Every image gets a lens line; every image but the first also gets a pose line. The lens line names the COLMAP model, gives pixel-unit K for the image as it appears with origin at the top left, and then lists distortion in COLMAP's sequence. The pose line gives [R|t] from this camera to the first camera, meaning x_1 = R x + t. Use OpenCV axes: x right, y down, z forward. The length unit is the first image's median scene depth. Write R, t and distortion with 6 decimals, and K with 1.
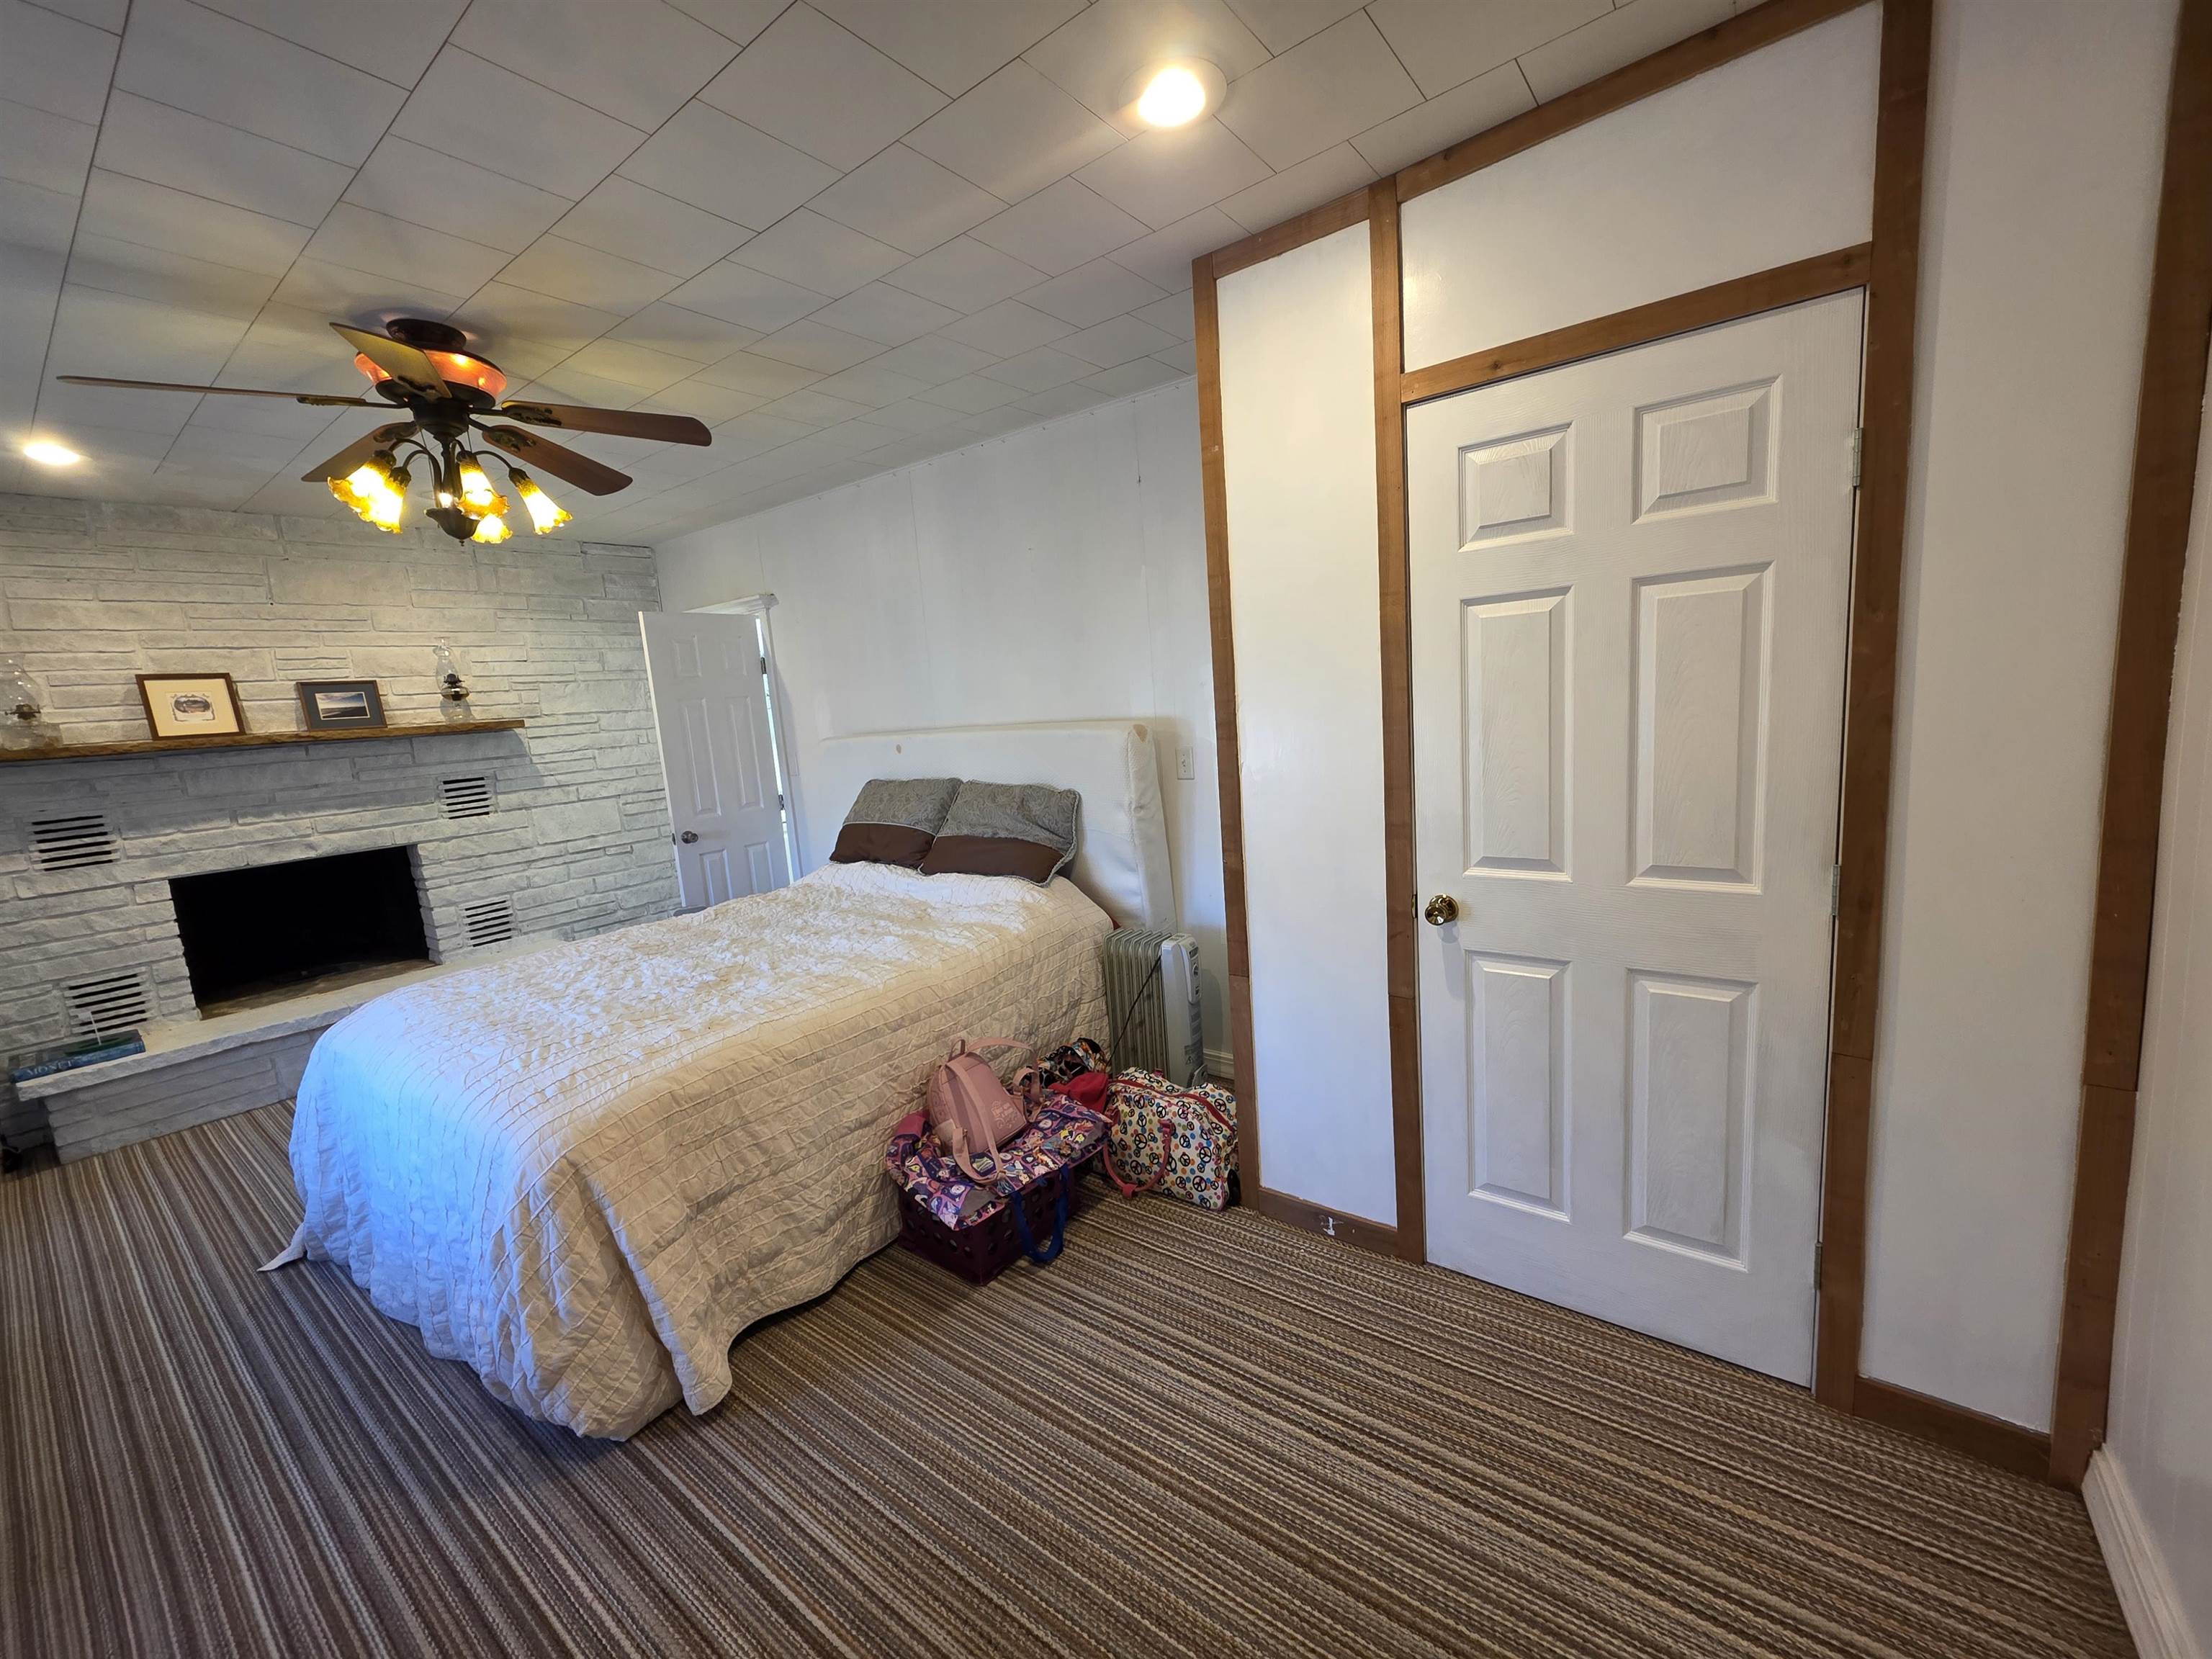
lens RADIAL K [[884.9, 0, 1110.7], [0, 884.9, 828.1], [0, 0, 1]] dist [0.003615, -0.000412]
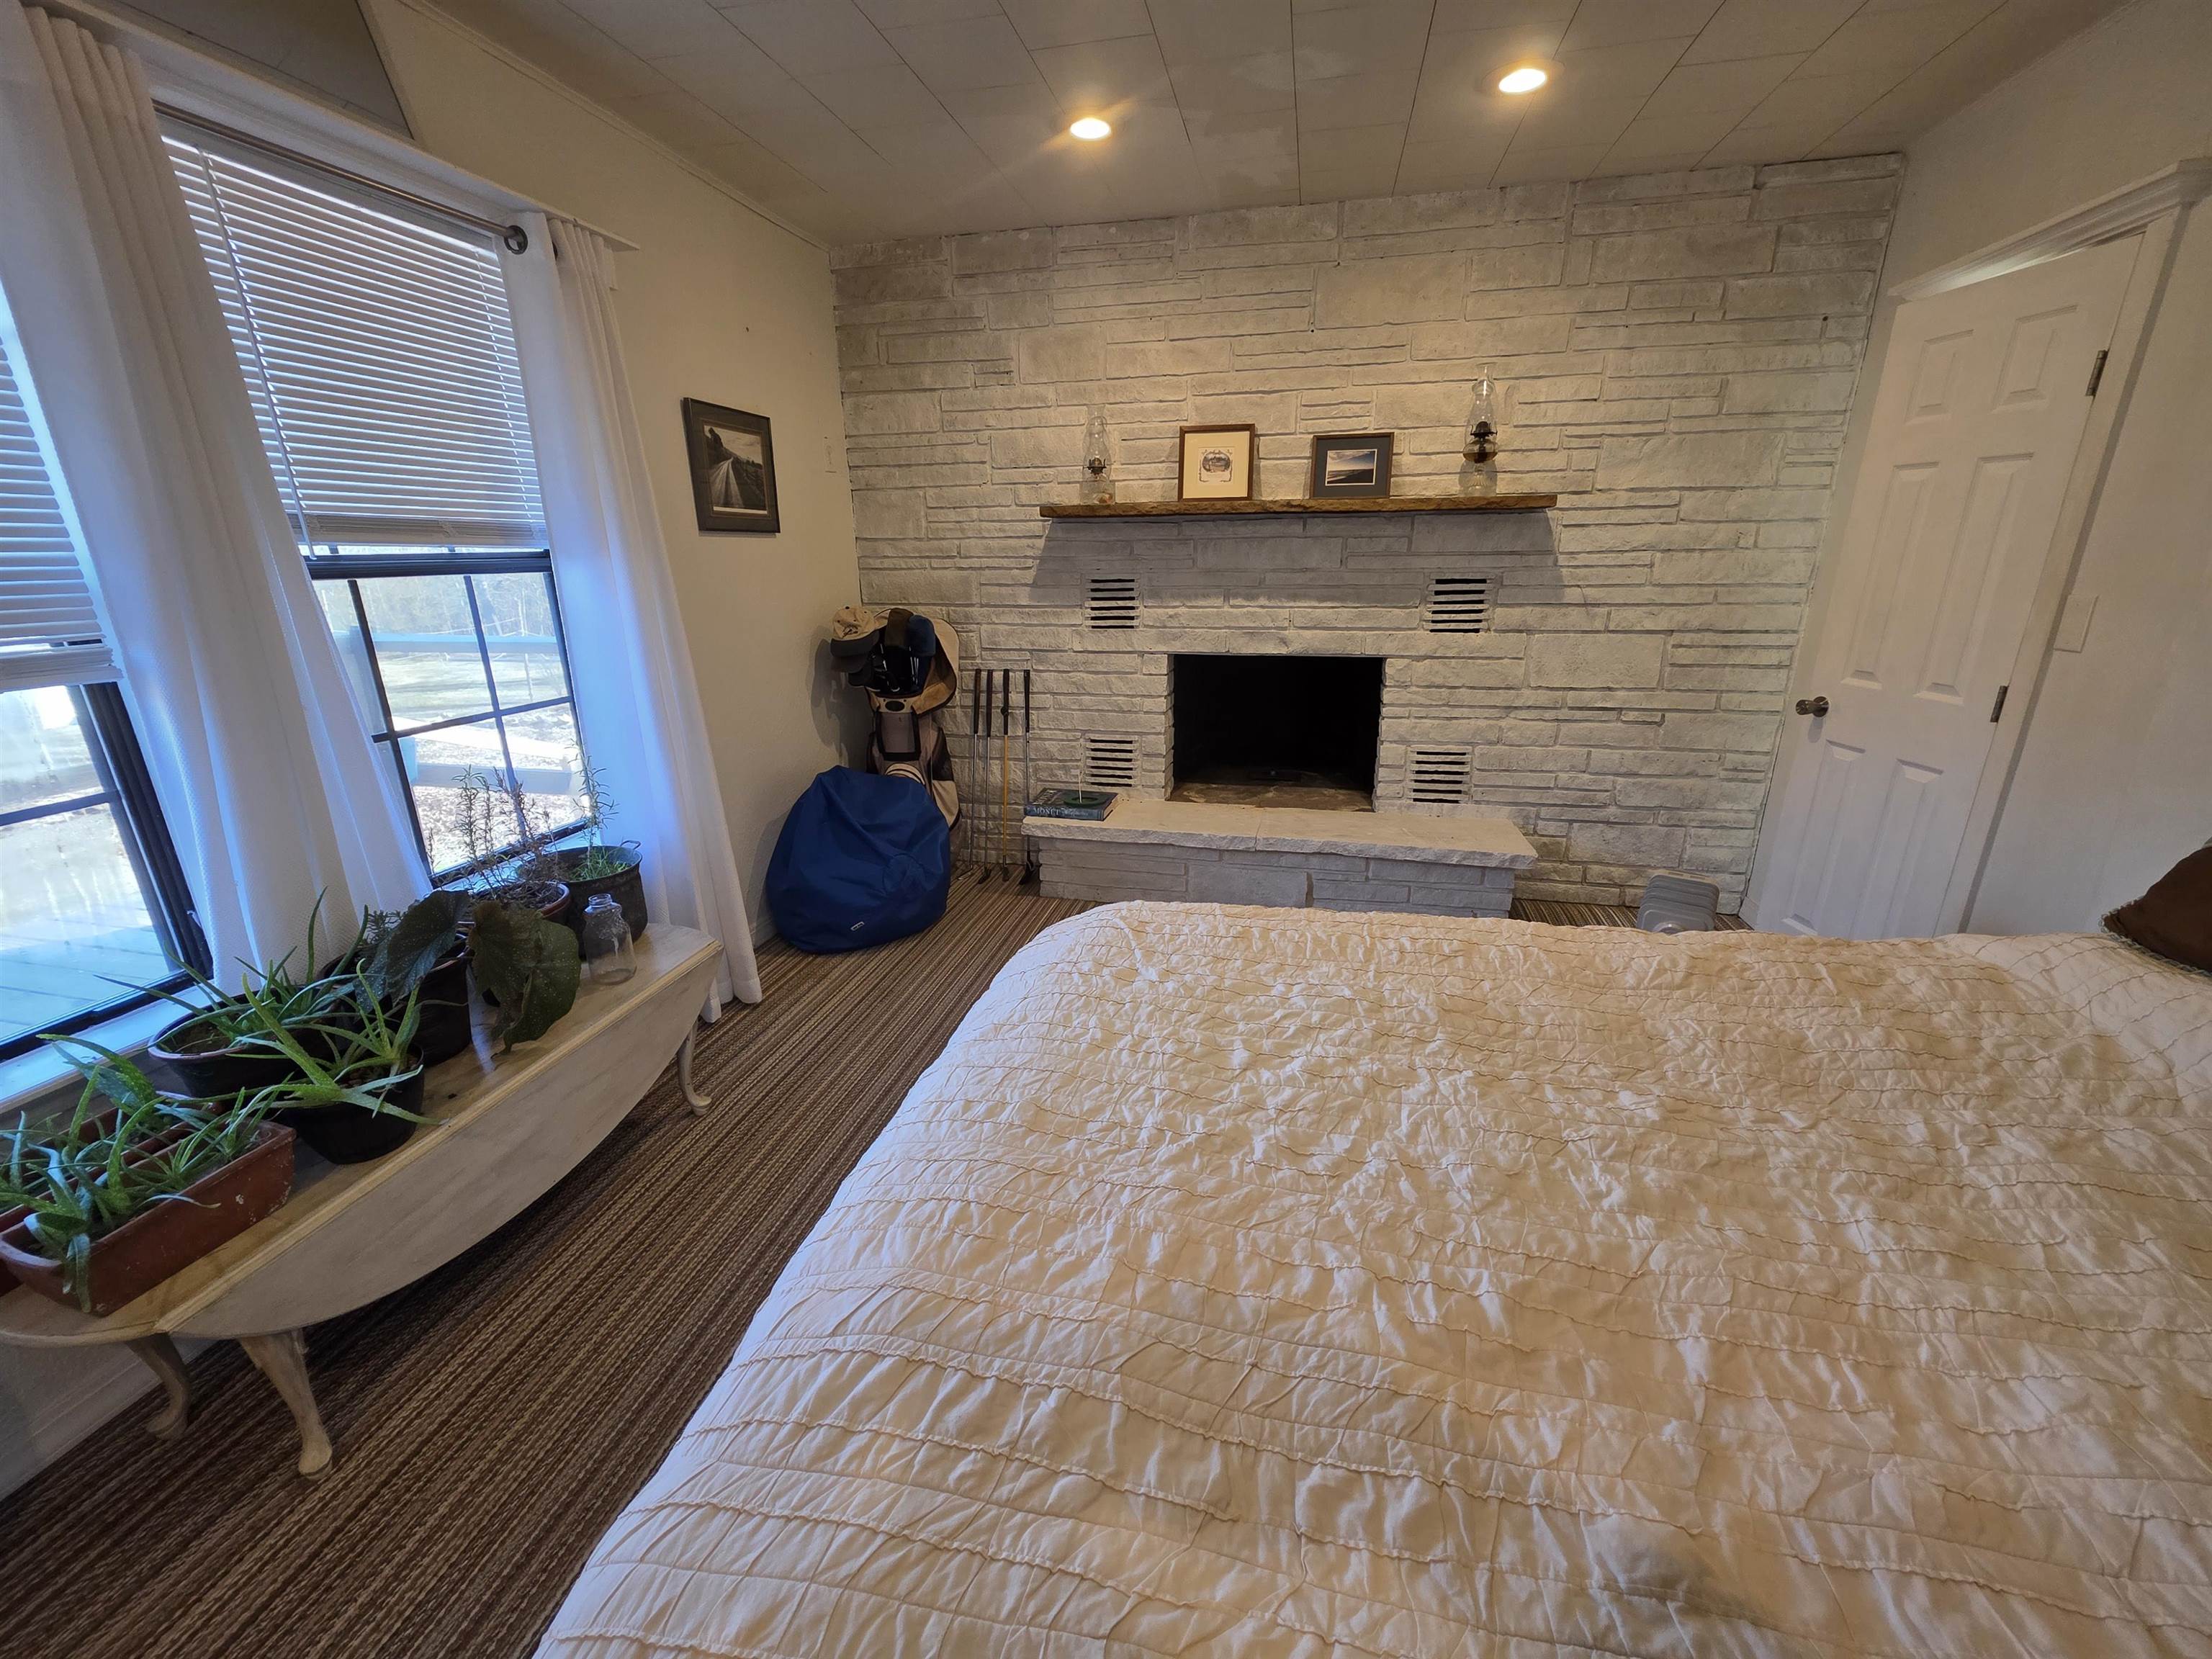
lens RADIAL K [[884.9, 0, 1110.7], [0, 884.9, 828.1], [0, 0, 1]] dist [0.003615, -0.000412]
pose [[0.421487, 0.341192, -0.840201, -0.186537], [-0.156070, 0.939988, 0.303421, -0.042470], [0.893303, 0.003242, 0.449442, 0.456235]]
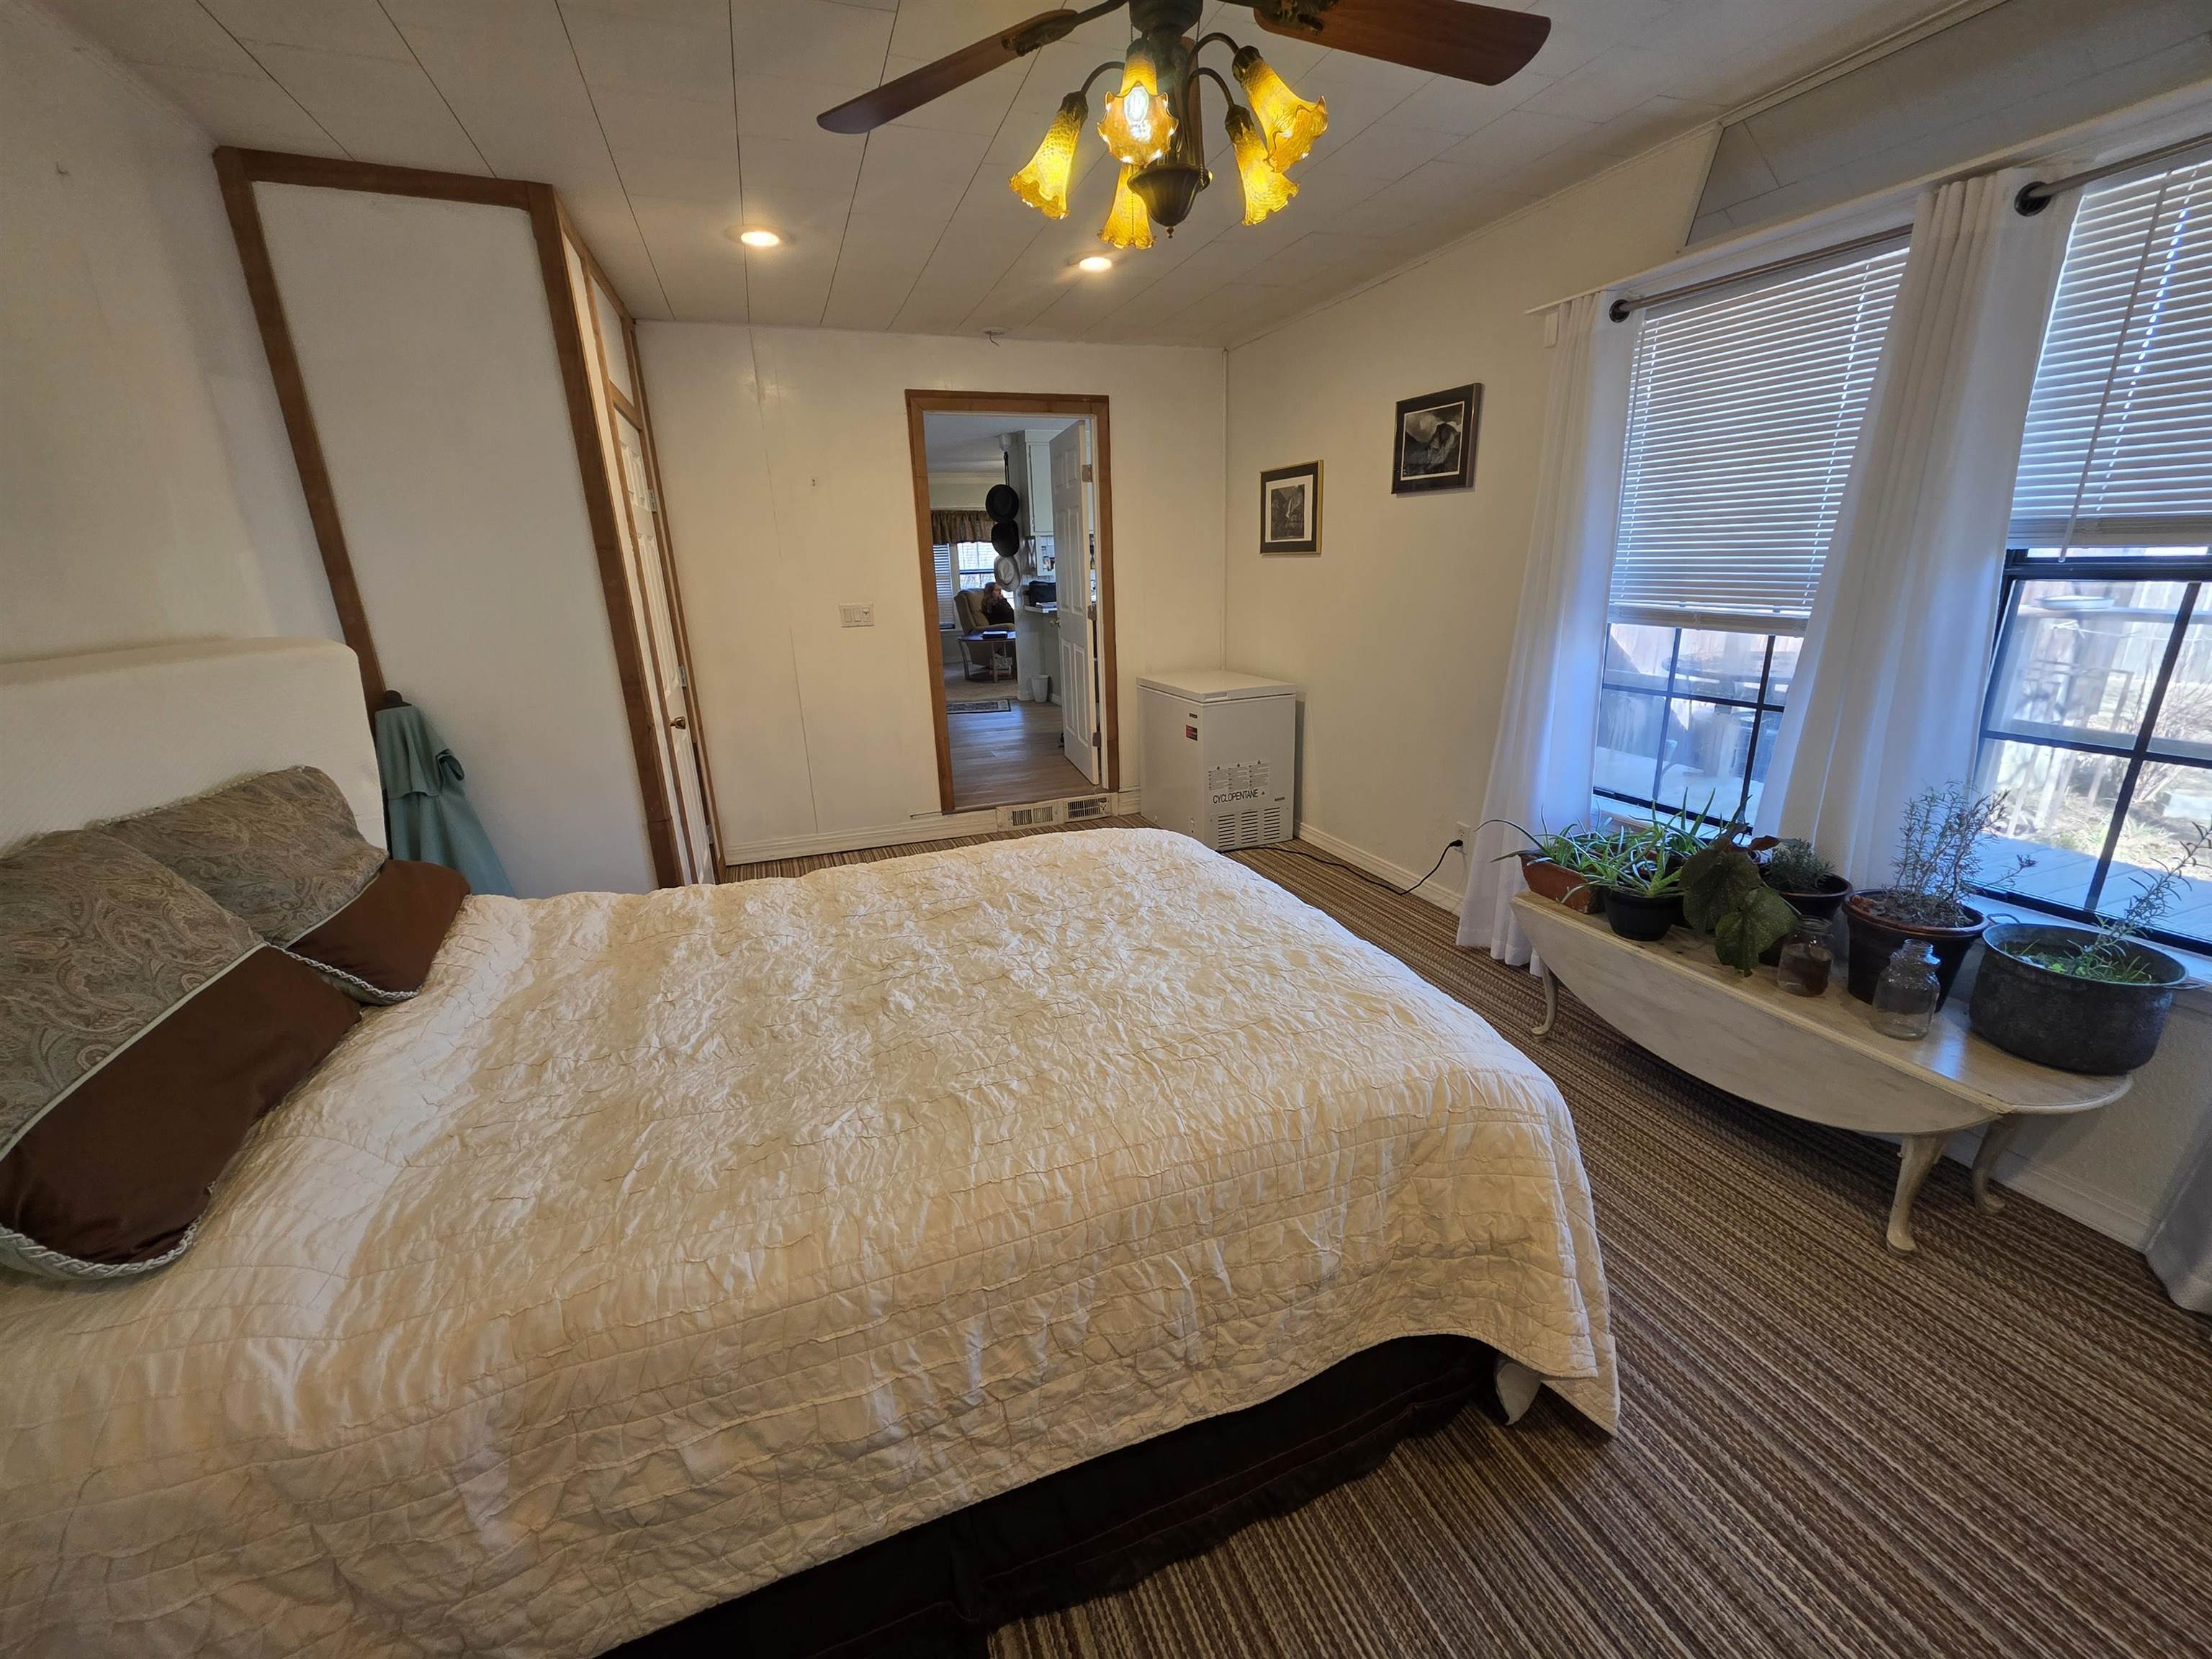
lens RADIAL K [[884.9, 0, 1110.7], [0, 884.9, 828.1], [0, 0, 1]] dist [0.003615, -0.000412]
pose [[-0.845991, -0.057144, 0.530126, -0.586412], [0.171692, 0.912089, 0.372310, -0.099327], [-0.504798, 0.405989, -0.761808, 0.932466]]
